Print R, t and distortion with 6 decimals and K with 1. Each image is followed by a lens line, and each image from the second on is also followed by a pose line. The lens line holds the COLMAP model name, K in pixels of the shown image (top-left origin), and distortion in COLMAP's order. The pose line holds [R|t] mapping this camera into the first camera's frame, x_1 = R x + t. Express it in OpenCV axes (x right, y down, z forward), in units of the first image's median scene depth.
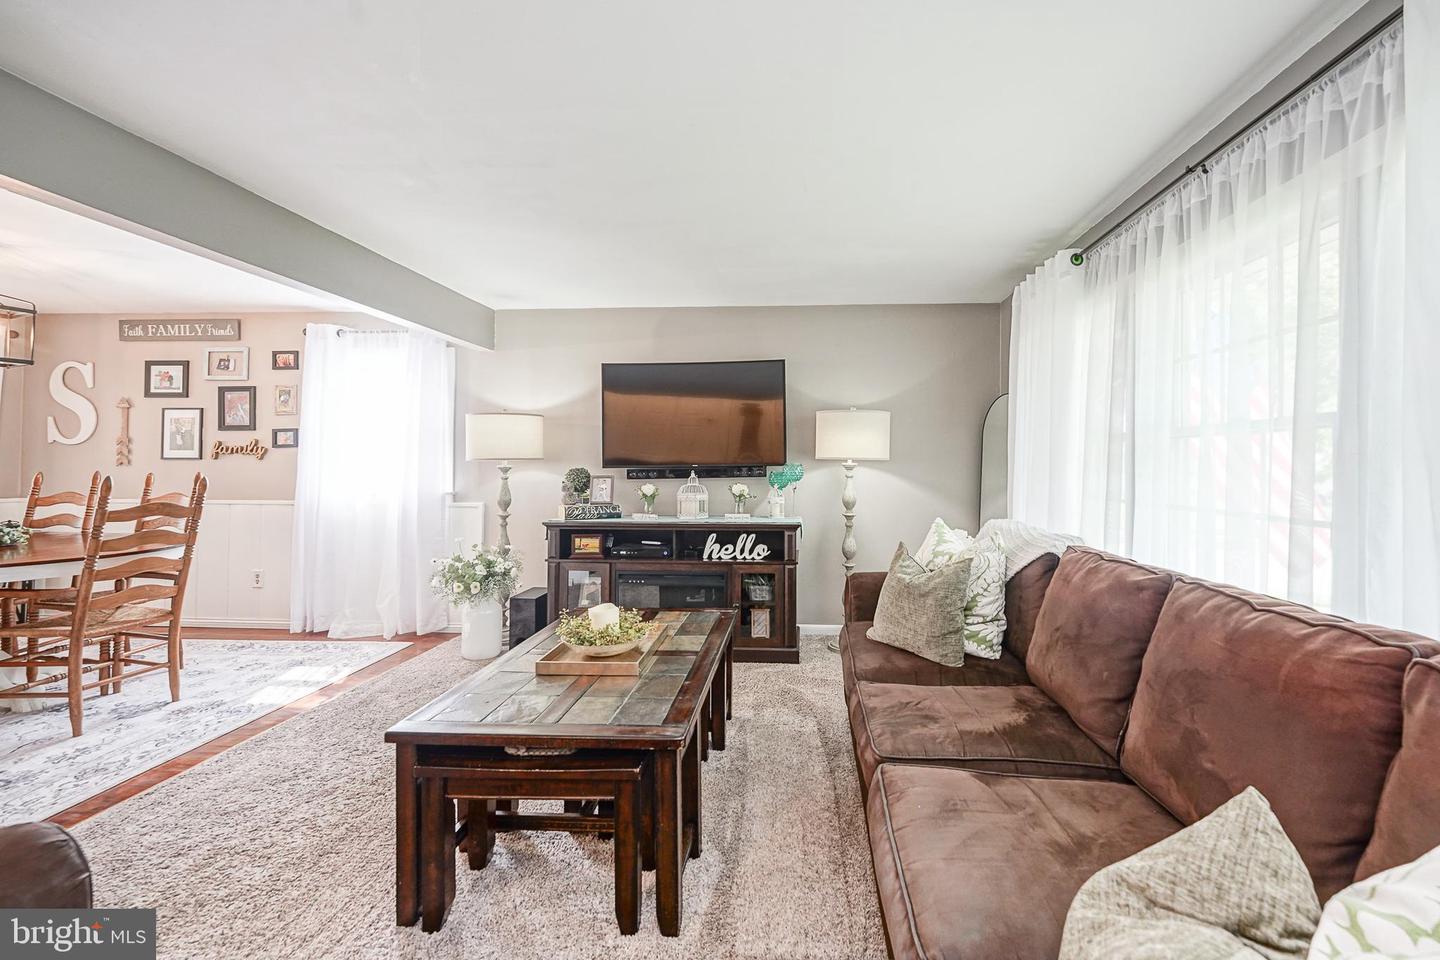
lens RADIAL K [[594.1, 0, 777.6], [0, 594.1, 454.9], [0, 0, 1]] dist [-0.003923, 0.000961]
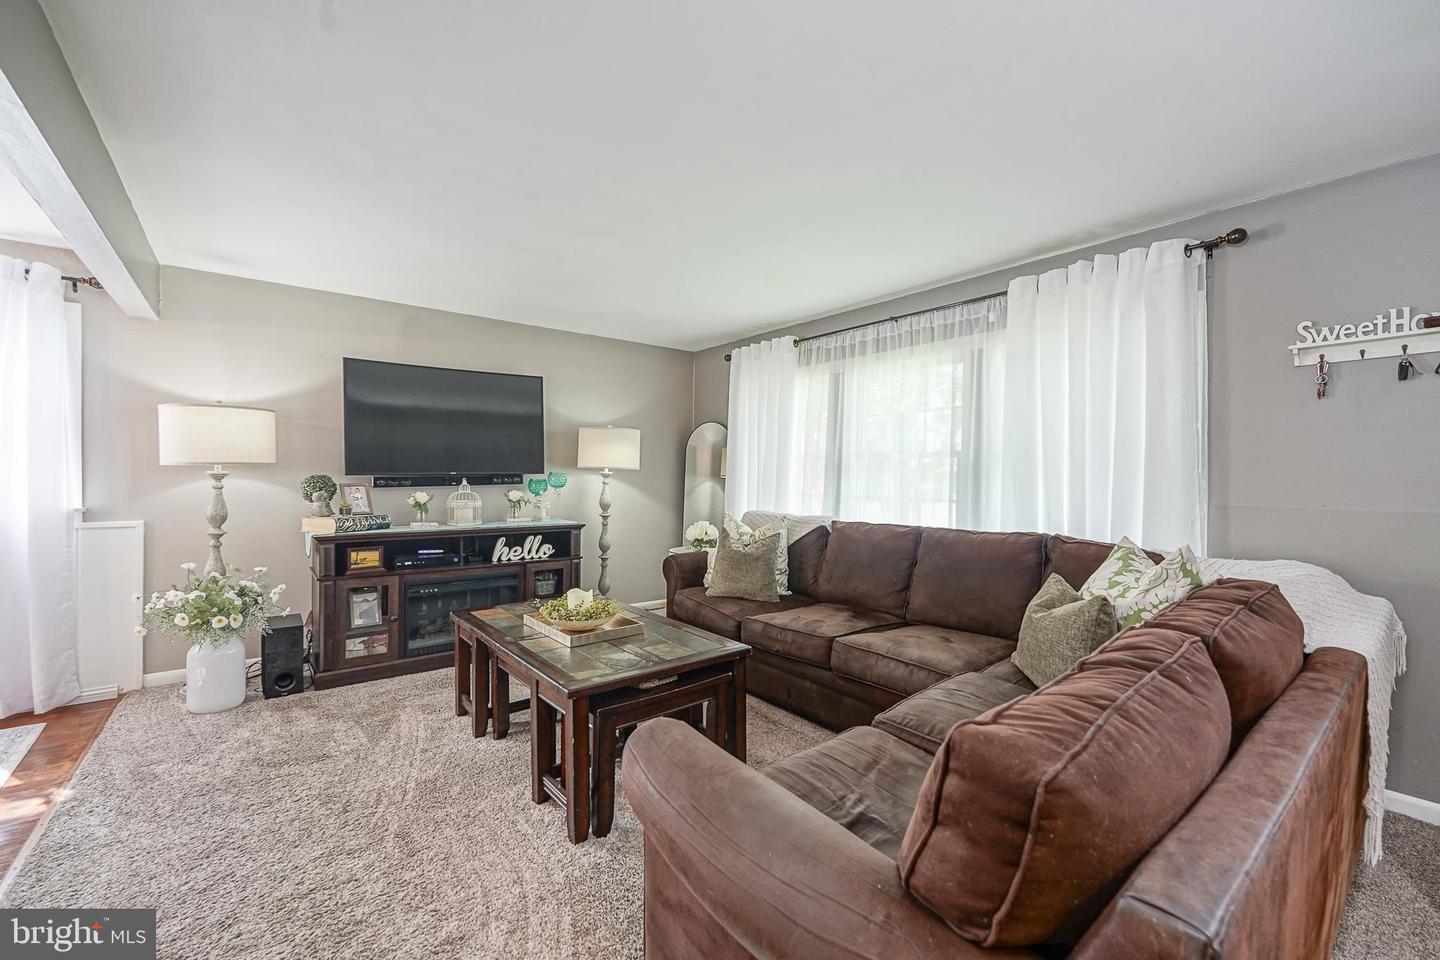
lens RADIAL K [[594.1, 0, 713.7], [0, 594.1, 484.5], [0, 0, 1]] dist [-0.003923, 0.000961]
pose [[0.758303, -0.006865, 0.651866, -0.478904], [-0.015289, 0.999482, 0.028311, 0.002345], [-0.651723, -0.031435, 0.757805, -0.041681]]
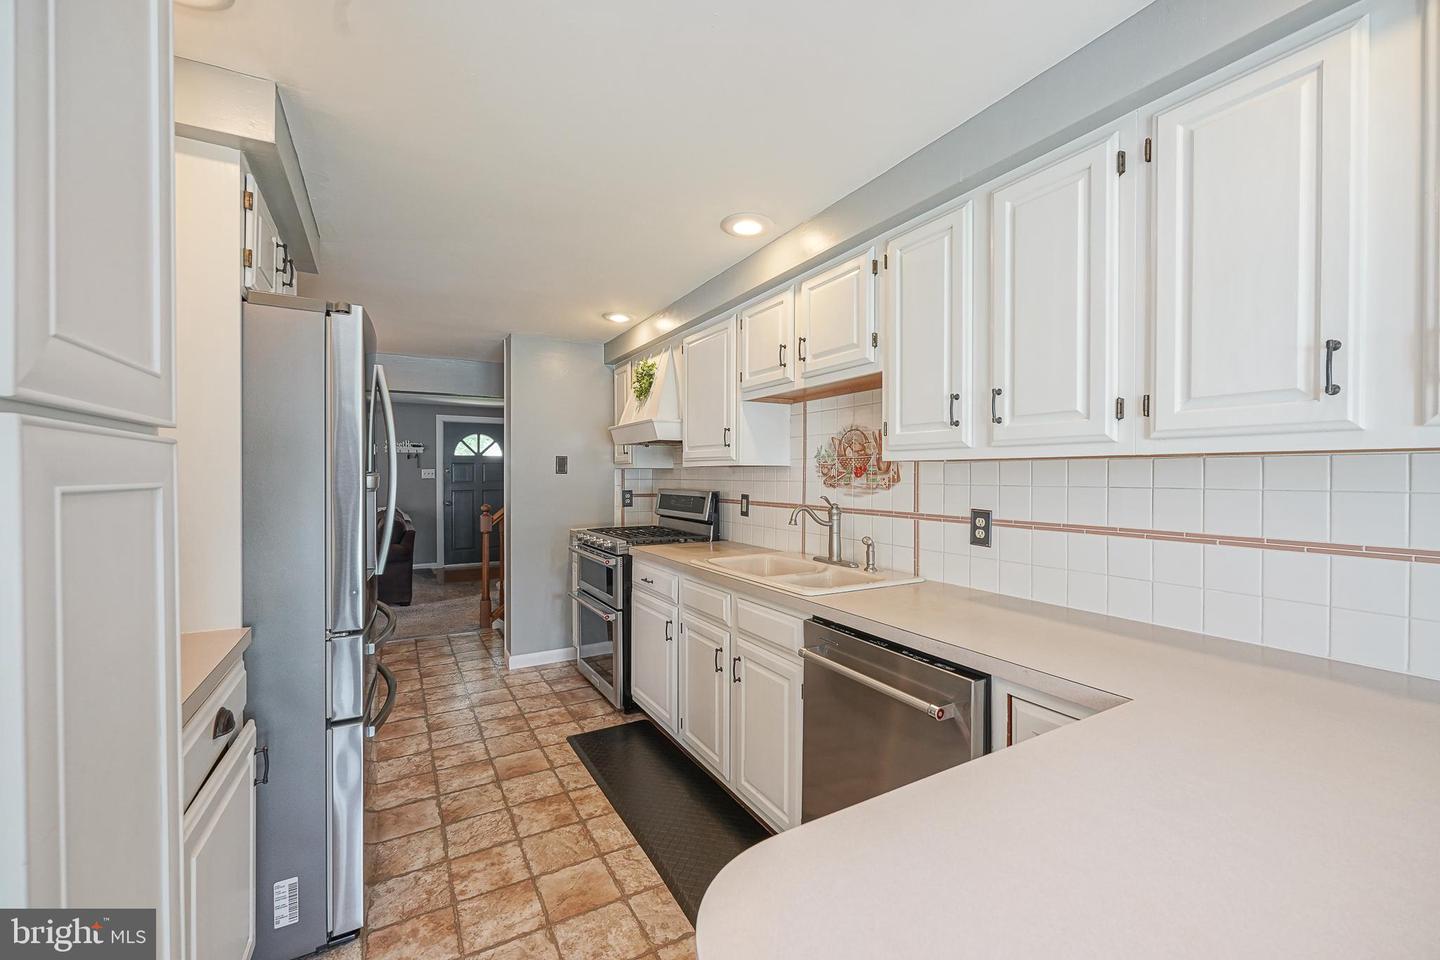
lens RADIAL K [[594.1, 0, 731.4], [0, 594.1, 480.9], [0, 0, 1]] dist [-0.003923, 0.000961]
pose [[-0.534881, -0.011336, 0.844852, -2.040627], [-0.018923, 0.999820, 0.001434, -0.033535], [-0.844716, -0.015220, -0.534999, 0.116952]]
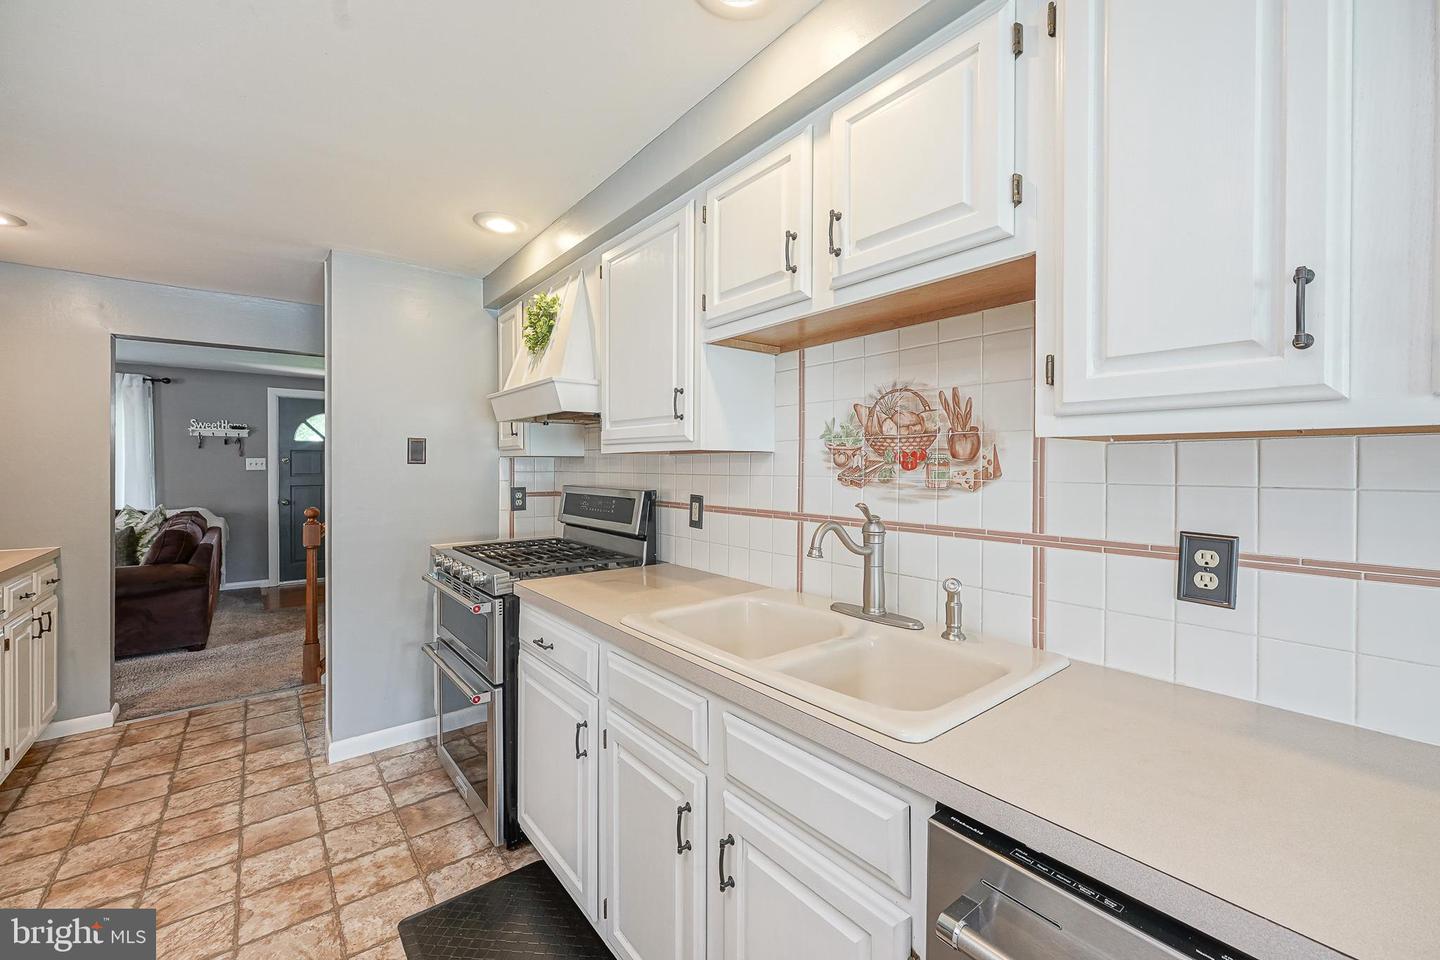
lens RADIAL K [[594.1, 0, 735.8], [0, 594.1, 470.2], [0, 0, 1]] dist [-0.003923, 0.000961]
pose [[-0.660880, -0.008862, 0.750439, -1.766032], [-0.015913, 0.999871, -0.002206, -0.036518], [-0.750323, -0.013400, -0.660936, -0.015588]]
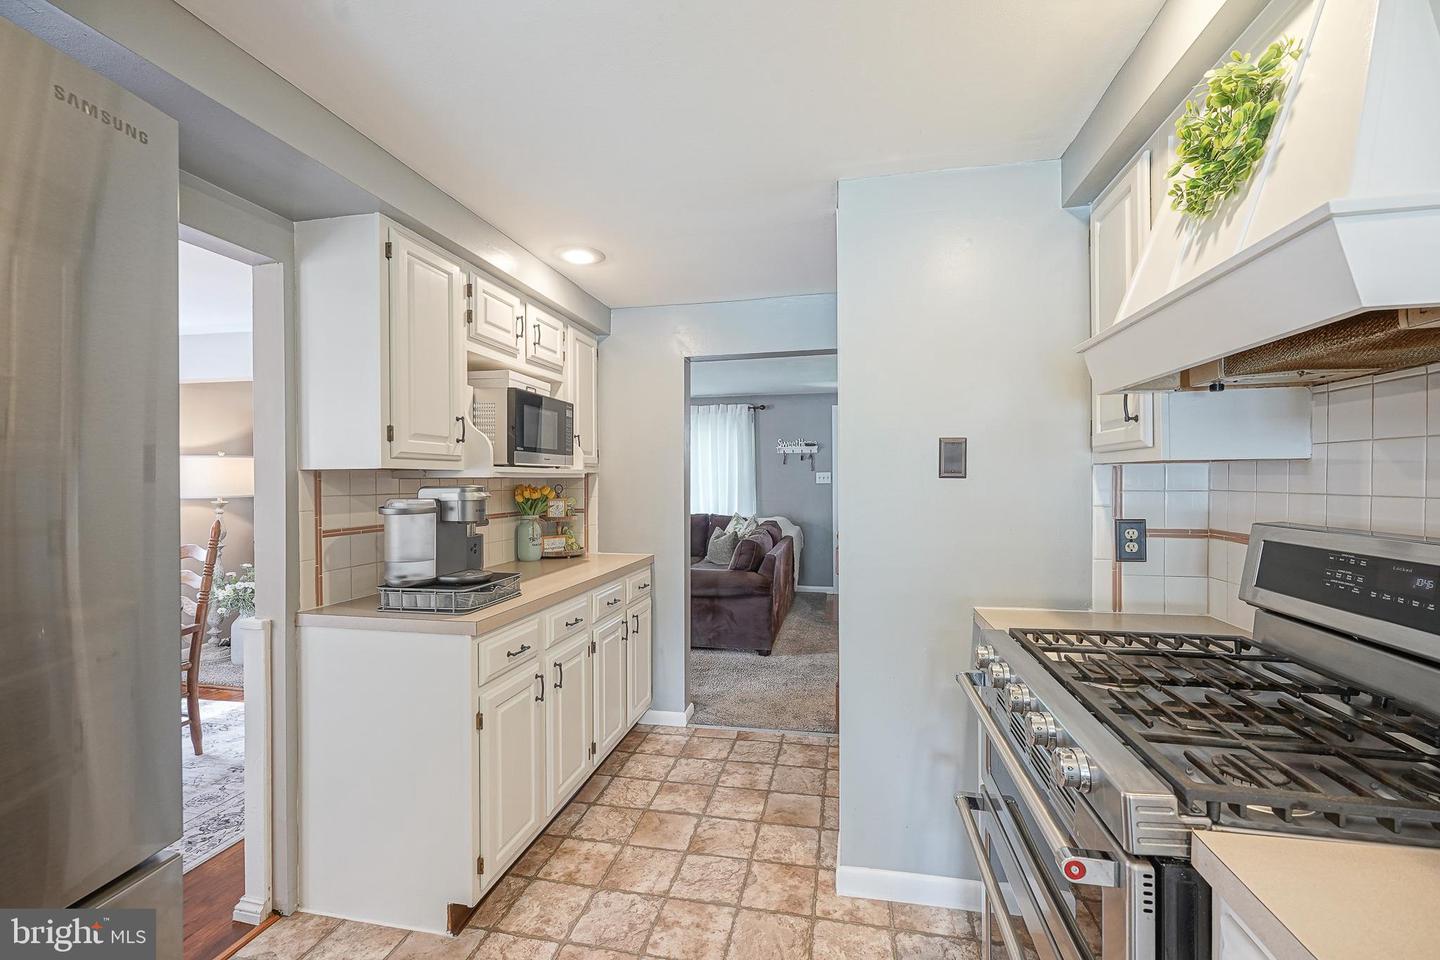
lens RADIAL K [[594.1, 0, 715.0], [0, 594.1, 481.6], [0, 0, 1]] dist [-0.003923, 0.000961]
pose [[0.181503, -0.008279, 0.983355, -1.441121], [-0.011458, 0.999879, 0.010533, -0.039622], [-0.983324, -0.013179, 0.181387, -0.107143]]
